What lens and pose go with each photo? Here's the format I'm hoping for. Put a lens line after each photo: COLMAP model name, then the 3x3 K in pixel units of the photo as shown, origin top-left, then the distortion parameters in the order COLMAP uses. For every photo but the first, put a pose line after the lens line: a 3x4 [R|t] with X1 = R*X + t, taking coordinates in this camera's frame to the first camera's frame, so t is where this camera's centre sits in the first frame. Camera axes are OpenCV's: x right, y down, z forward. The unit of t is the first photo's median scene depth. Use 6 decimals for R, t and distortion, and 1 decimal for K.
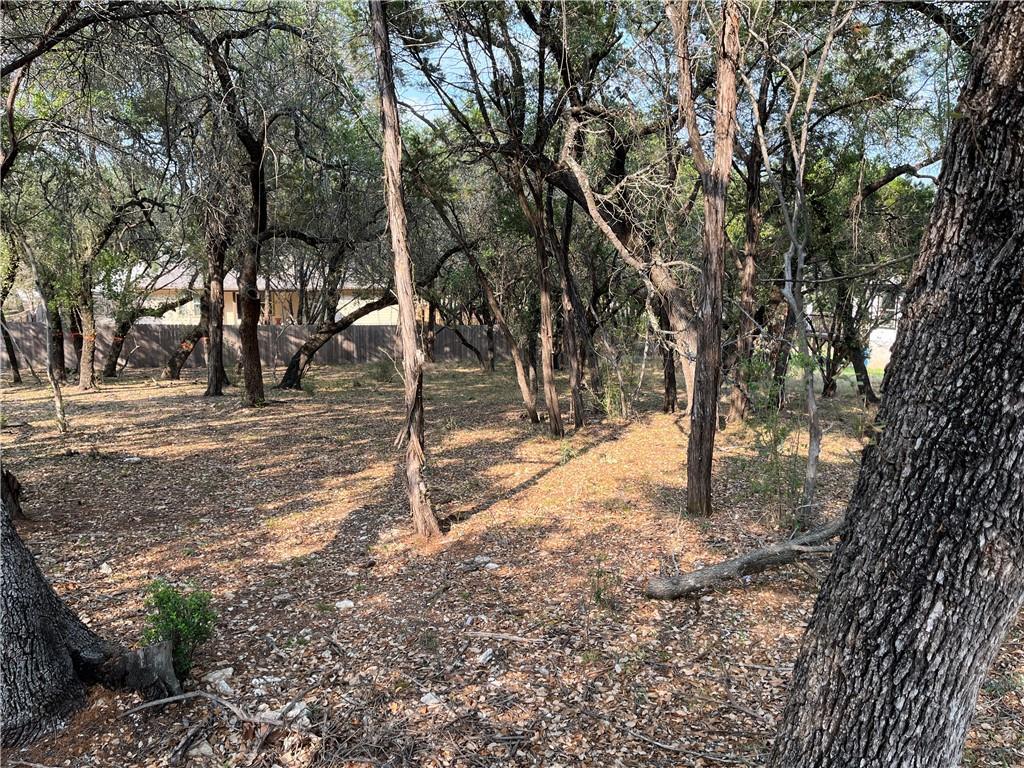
lens RADIAL K [[763.9, 0, 501.9], [0, 763.9, 380.5], [0, 0, 1]] dist [0.060141, -0.087468]
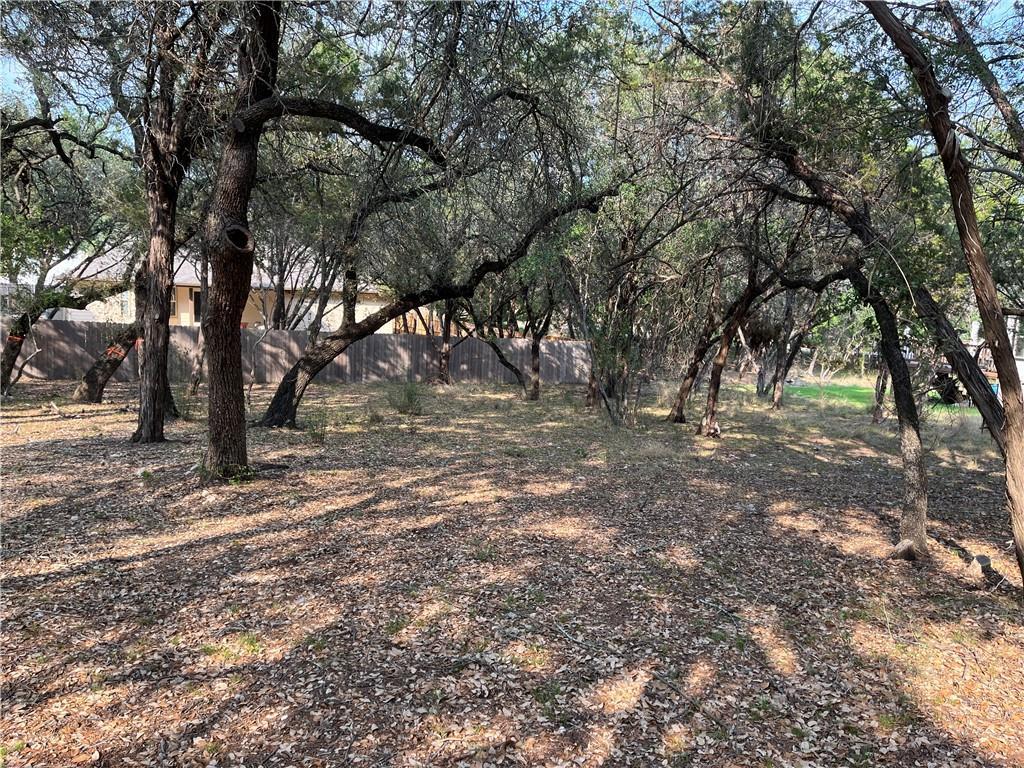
lens RADIAL K [[763.9, 0, 506.0], [0, 763.9, 383.1], [0, 0, 1]] dist [0.060141, -0.087468]
pose [[0.997870, 0.032359, 0.056649, -0.112641], [-0.031237, 0.999300, -0.020577, -0.014939], [-0.057276, 0.018764, 0.998182, 0.323170]]
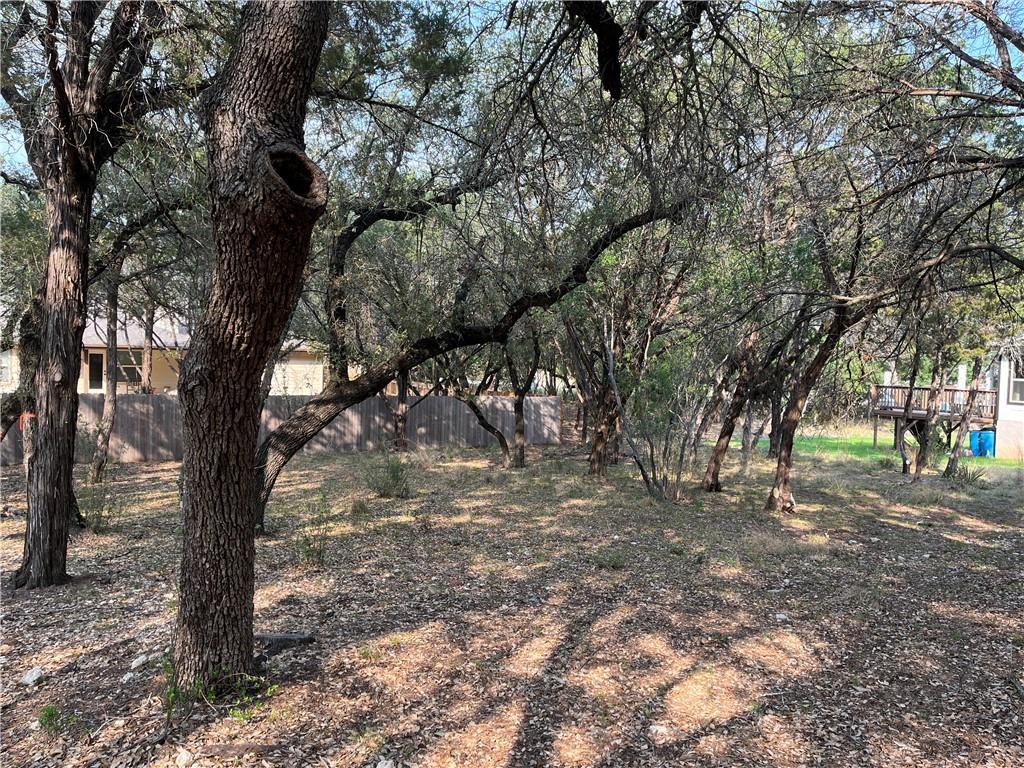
lens RADIAL K [[763.9, 0, 509.6], [0, 763.9, 375.8], [0, 0, 1]] dist [0.060141, -0.087468]
pose [[0.984630, 0.010658, 0.174329, -0.177164], [0.007900, 0.994397, -0.105415, -0.026158], [-0.174475, 0.105172, 0.979029, 0.475740]]
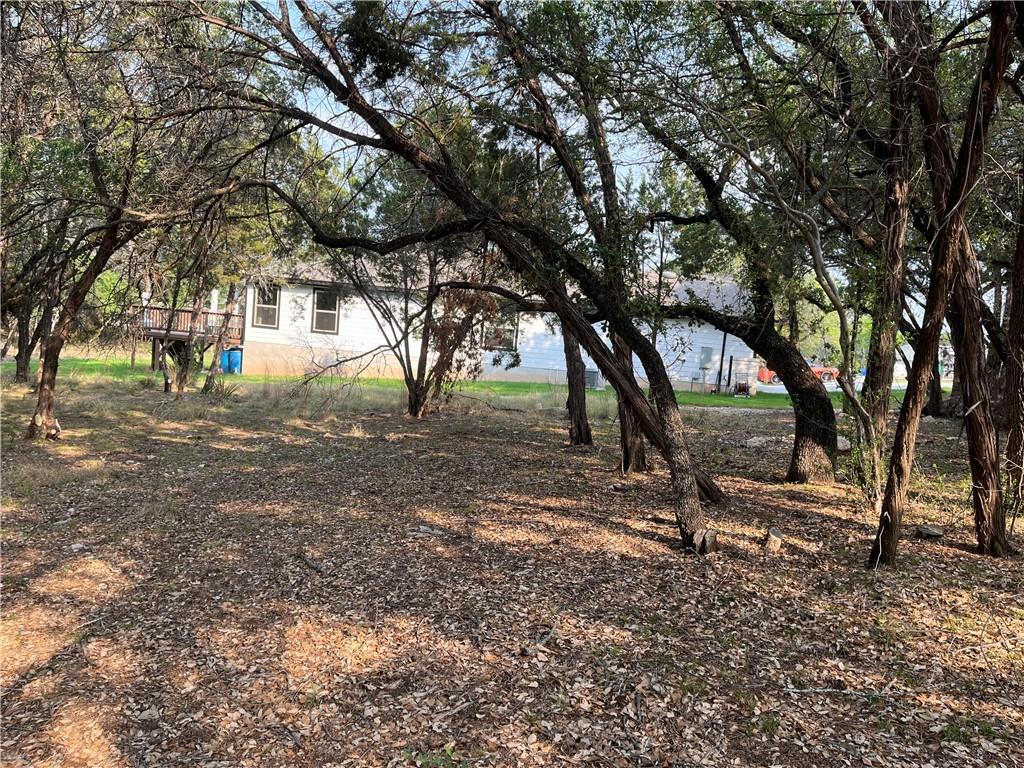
lens RADIAL K [[763.9, 0, 510.9], [0, 763.9, 386.5], [0, 0, 1]] dist [0.060141, -0.087468]
pose [[0.474735, -0.049911, 0.878713, -0.186354], [0.040874, 0.998564, 0.034636, -0.026000], [-0.879179, 0.019473, 0.476093, 0.480257]]
